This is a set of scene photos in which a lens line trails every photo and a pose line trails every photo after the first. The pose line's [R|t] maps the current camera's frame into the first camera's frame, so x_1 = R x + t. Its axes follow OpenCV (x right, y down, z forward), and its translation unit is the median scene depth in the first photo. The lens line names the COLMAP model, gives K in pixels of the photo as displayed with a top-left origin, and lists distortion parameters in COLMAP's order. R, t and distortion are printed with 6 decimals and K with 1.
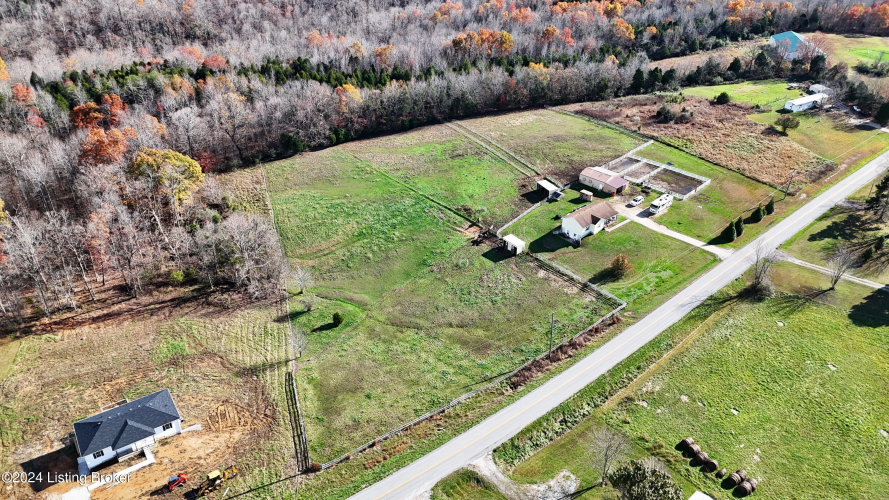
lens RADIAL K [[651.5, 0, 444.5], [0, 651.5, 250.0], [0, 0, 1]] dist [0.075259, -0.076979]
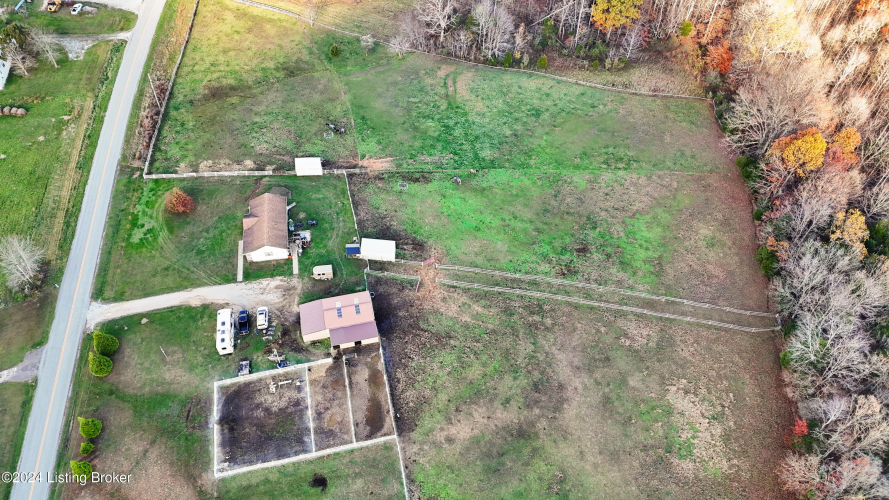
lens RADIAL K [[651.5, 0, 444.5], [0, 651.5, 250.0], [0, 0, 1]] dist [0.075259, -0.076979]
pose [[-0.537595, 0.648600, -0.538804, 0.498106], [-0.448620, 0.321038, 0.834071, -0.707626], [0.713955, 0.690111, 0.118386, 1.002080]]
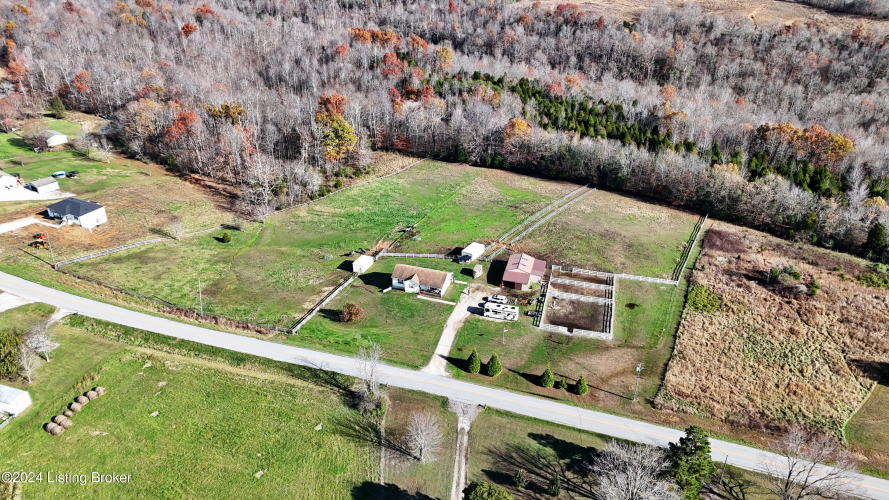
lens RADIAL K [[651.5, 0, 444.5], [0, 651.5, 250.0], [0, 0, 1]] dist [0.075259, -0.076979]
pose [[0.505099, 0.405727, -0.761749, 0.887902], [-0.453342, 0.875770, 0.165856, -0.242840], [0.734409, 0.261559, 0.626283, 0.386714]]
